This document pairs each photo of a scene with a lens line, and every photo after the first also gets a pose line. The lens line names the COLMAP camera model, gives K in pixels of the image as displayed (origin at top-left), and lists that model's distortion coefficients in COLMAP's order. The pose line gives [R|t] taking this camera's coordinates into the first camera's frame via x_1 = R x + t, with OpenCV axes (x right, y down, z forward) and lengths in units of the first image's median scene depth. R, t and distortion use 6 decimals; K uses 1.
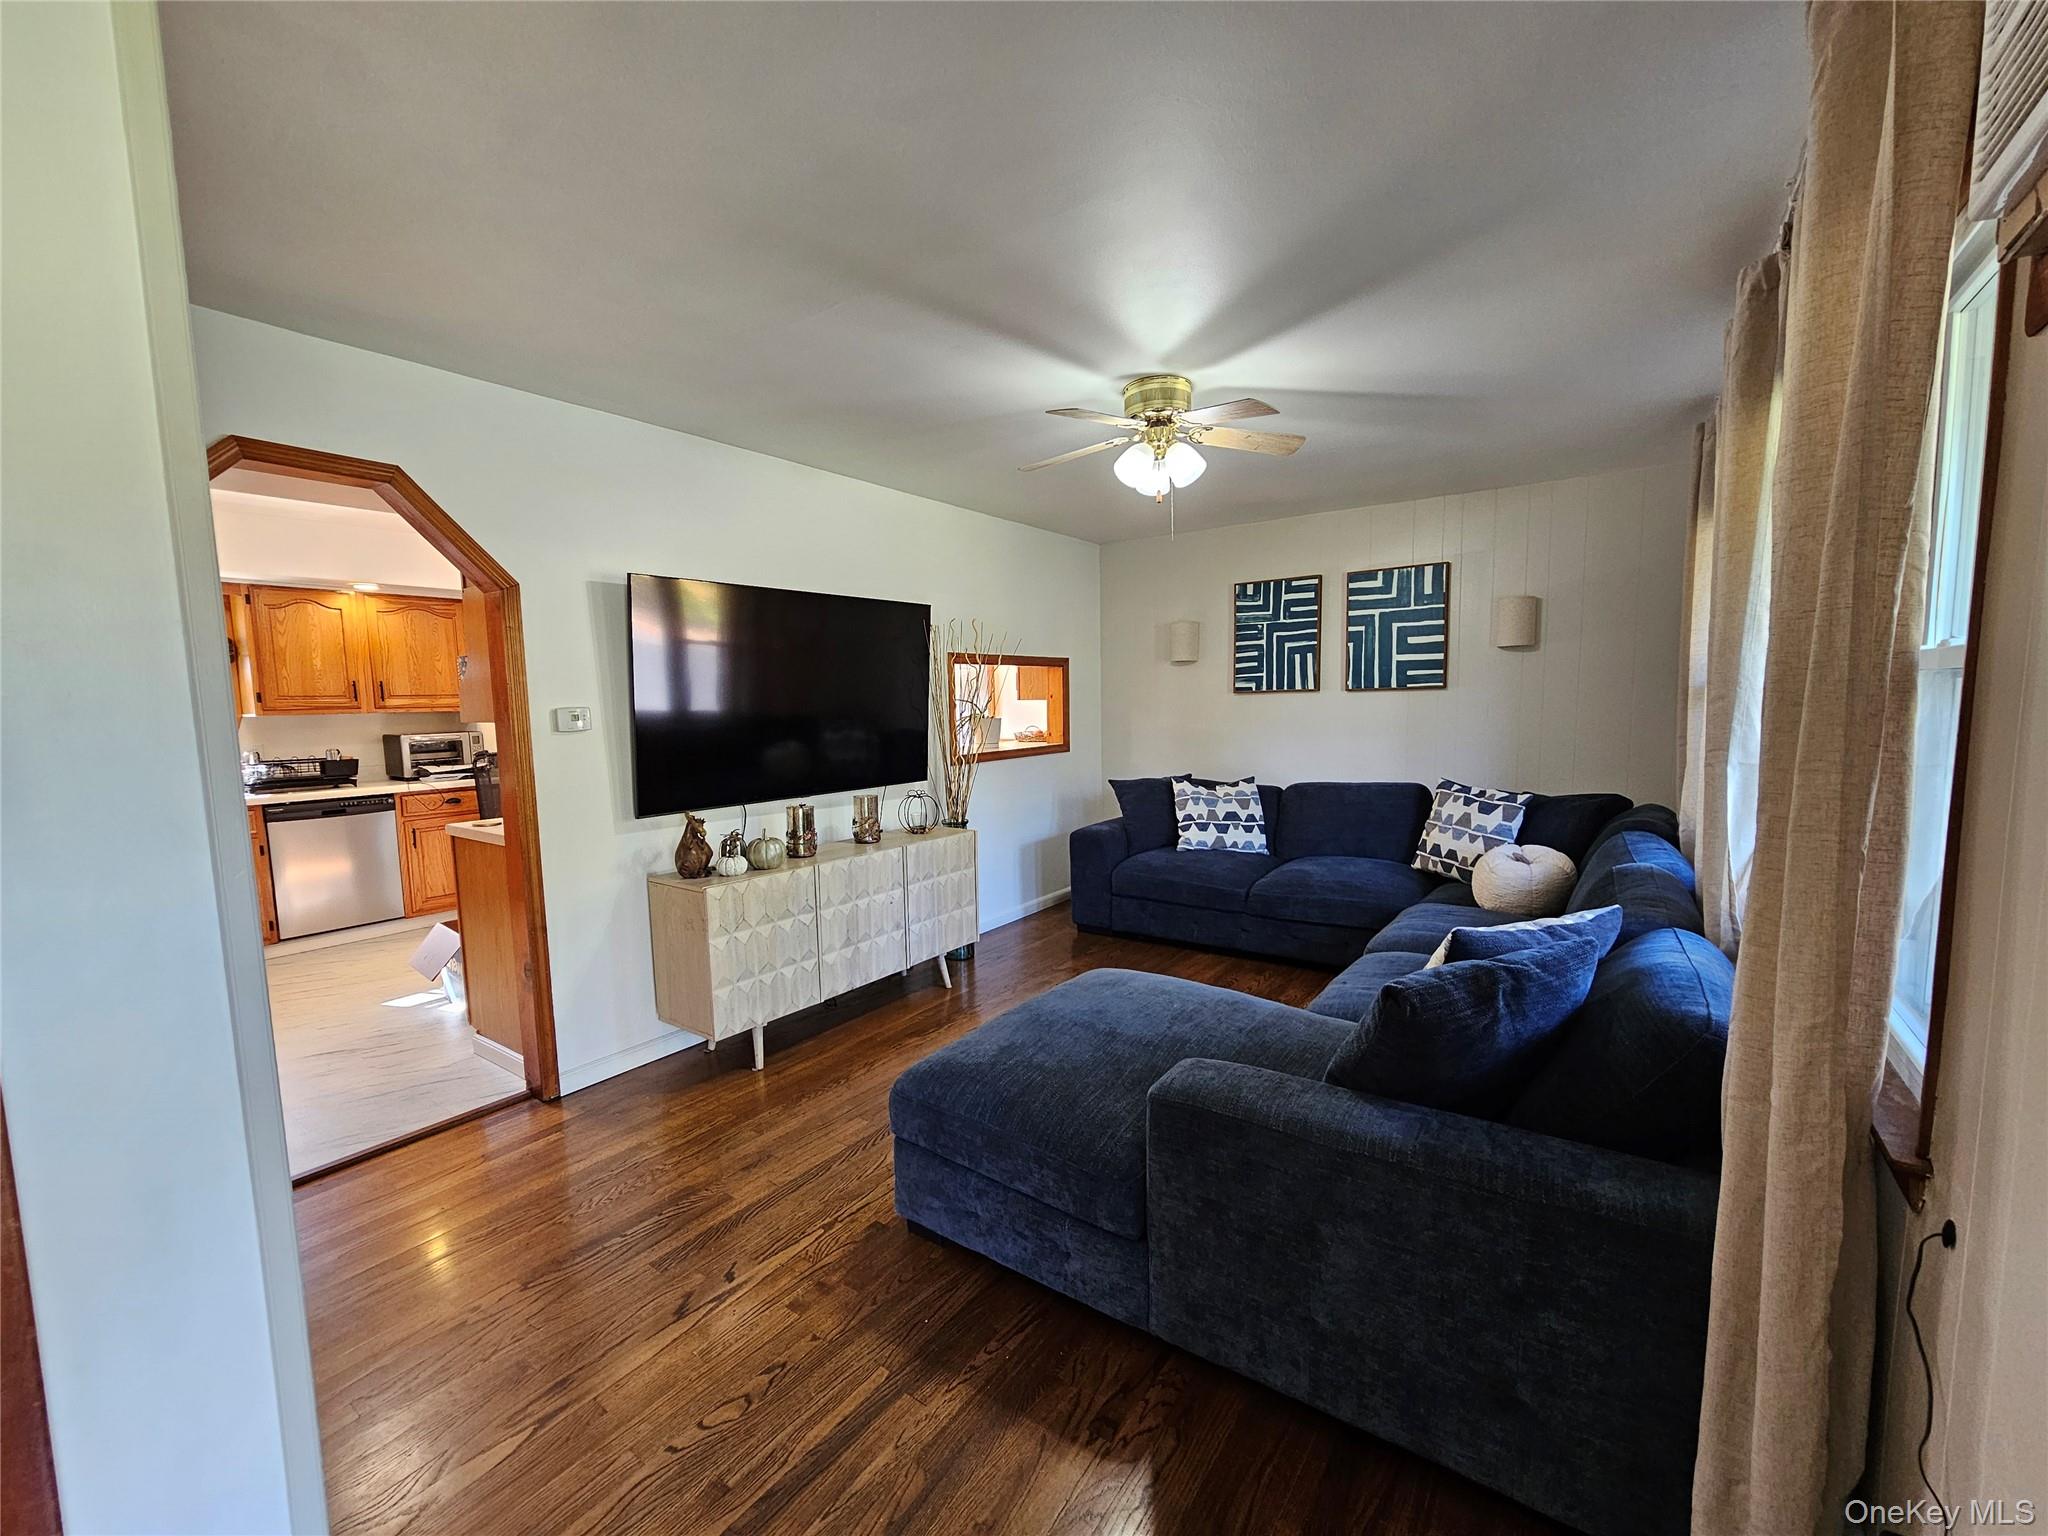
lens RADIAL K [[838.2, 0, 1022.8], [0, 838.2, 787.1], [0, 0, 1]] dist [-0.001891, -0.000168]
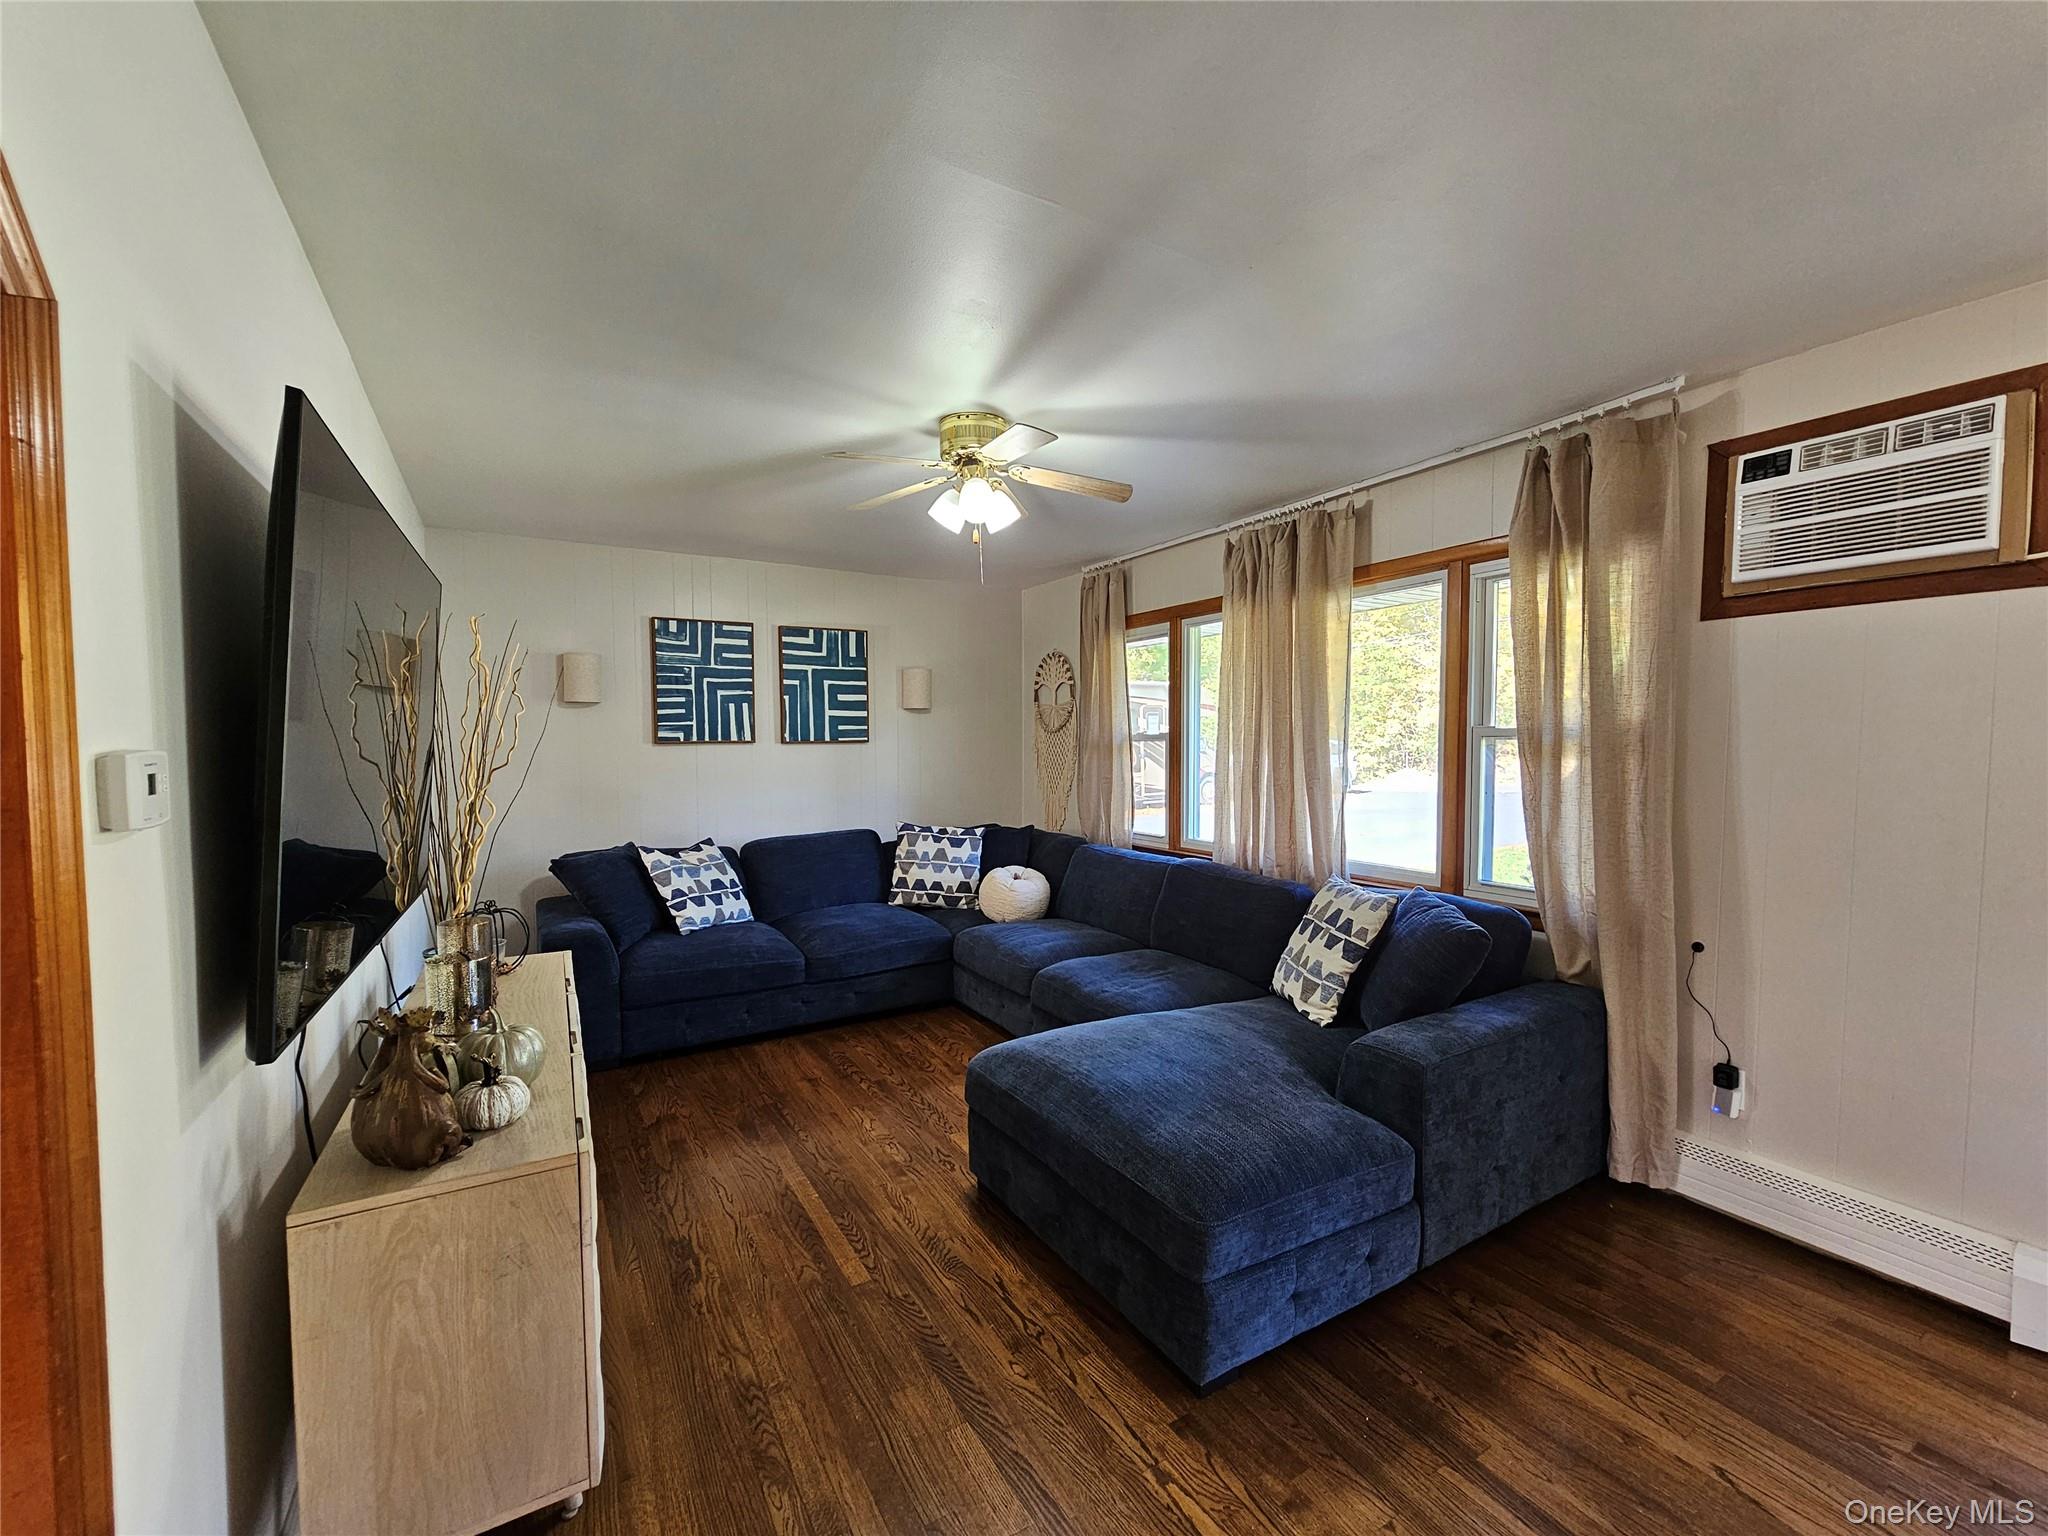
lens RADIAL K [[838.2, 0, 1022.8], [0, 838.2, 787.1], [0, 0, 1]] dist [-0.001891, -0.000168]
pose [[0.401857, -0.030652, 0.915189, -0.451333], [0.093269, 0.995612, -0.007609, -0.032108], [-0.910940, 0.088417, 0.402952, 0.381020]]
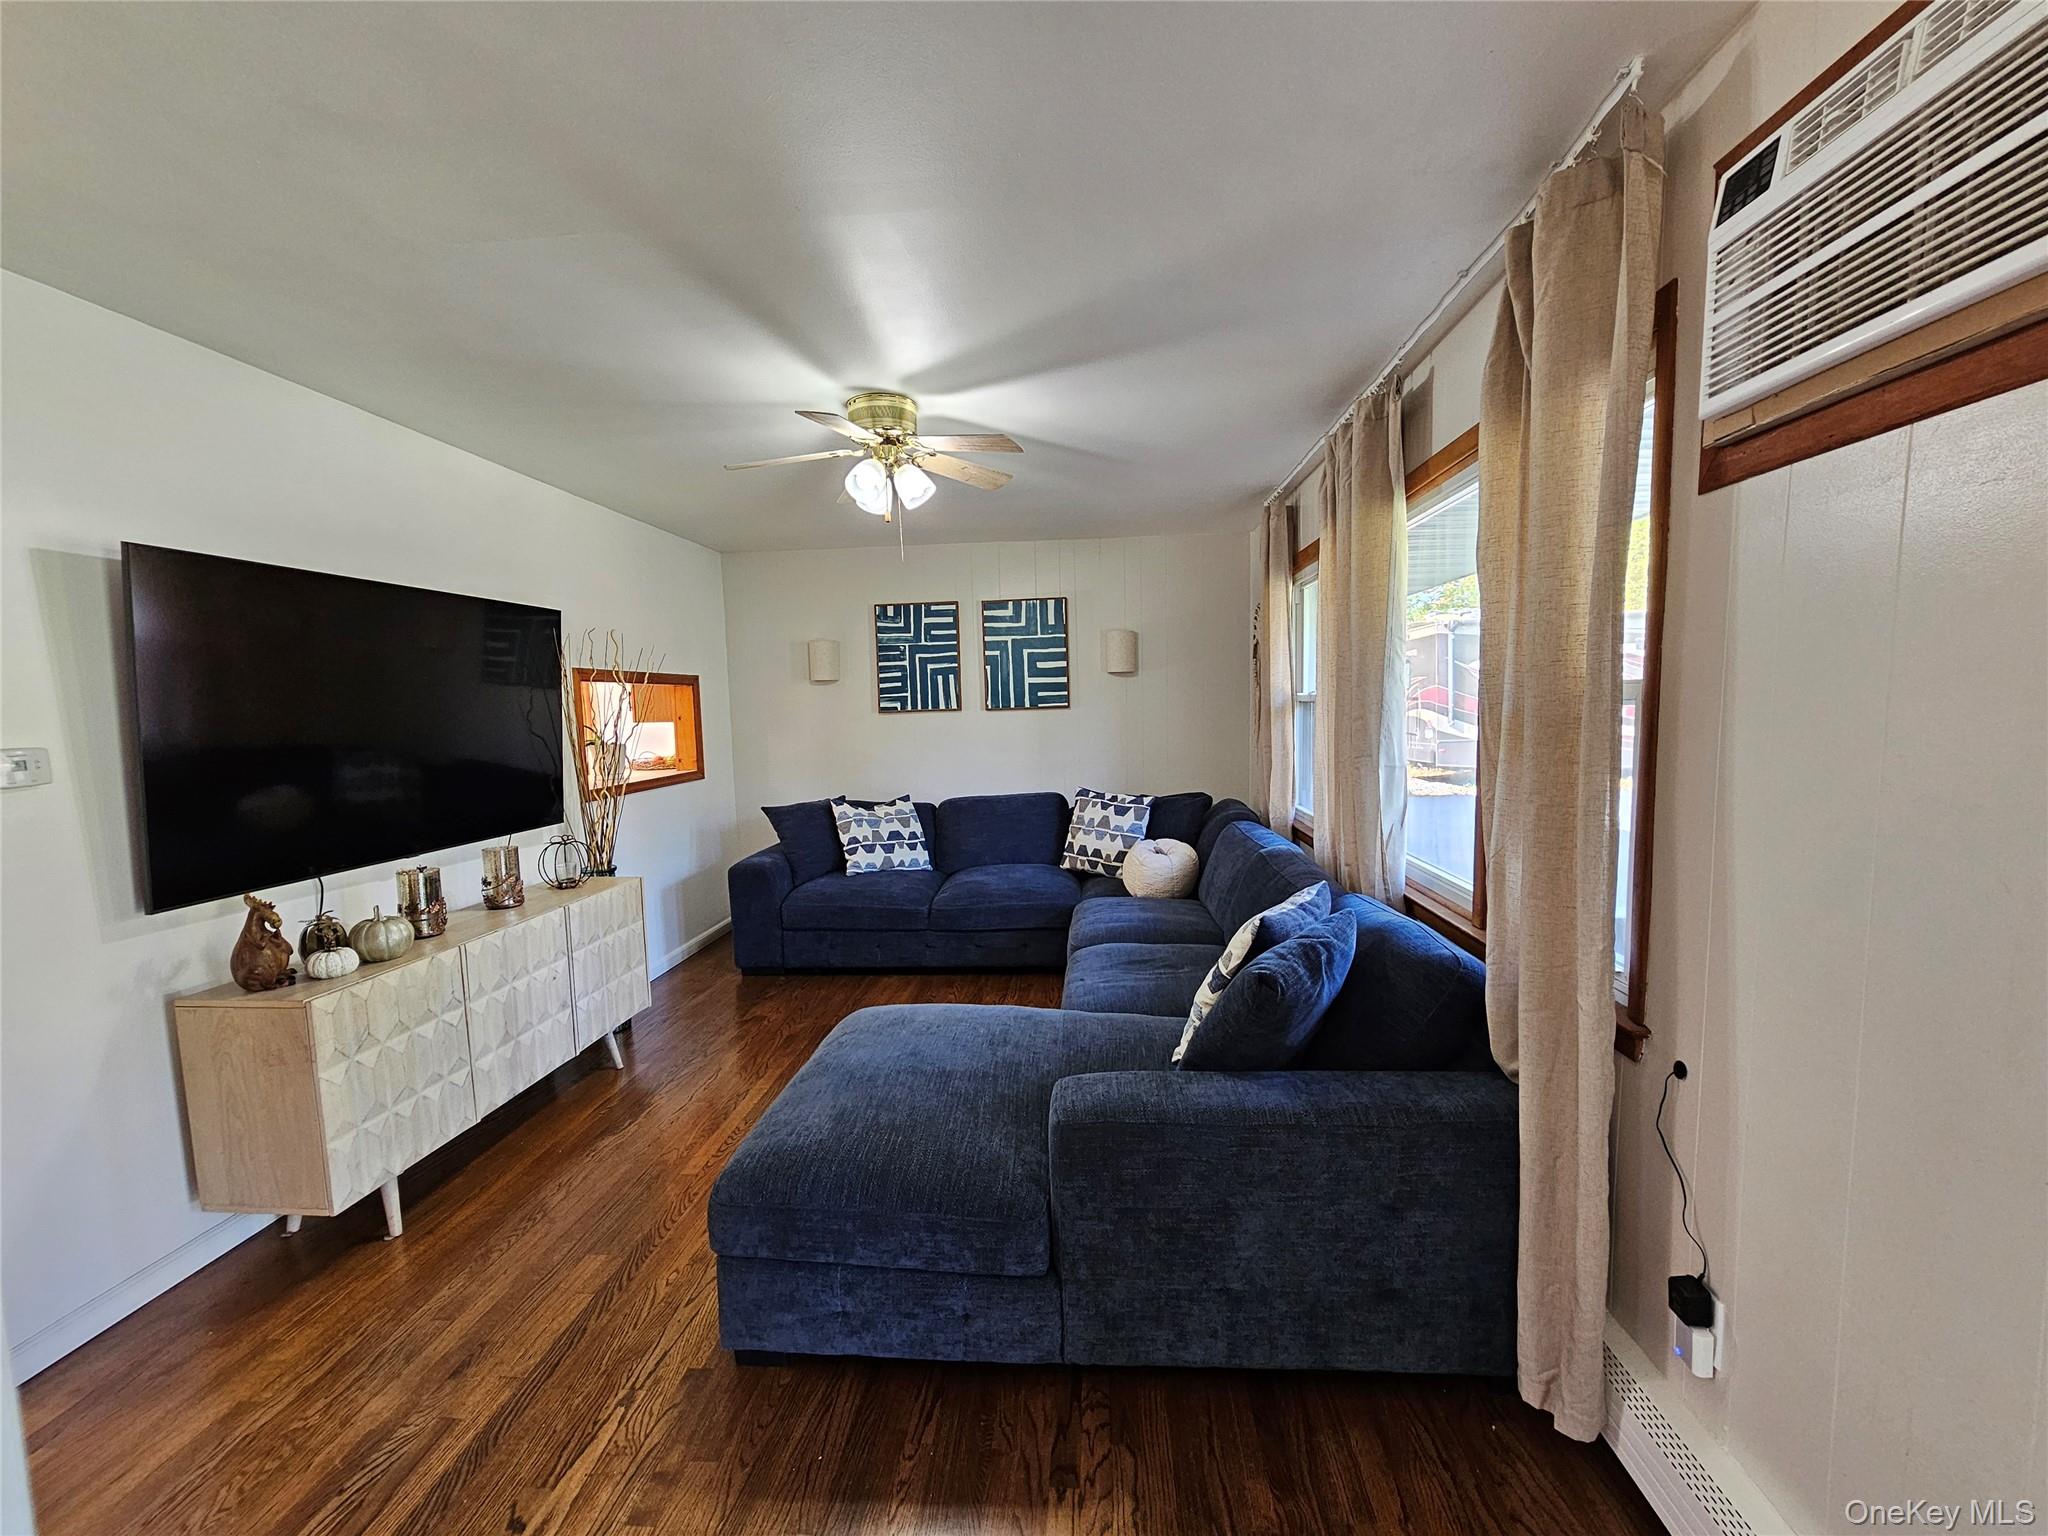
lens RADIAL K [[841.4, 0, 1025.0], [0, 841.4, 784.2], [0, 0, 1]] dist [-0.011263, 0.006034]
pose [[0.857628, -0.051531, 0.511682, -0.140741], [0.063652, 0.997953, -0.006184, -0.011396], [-0.510316, 0.037873, 0.859153, 0.056864]]
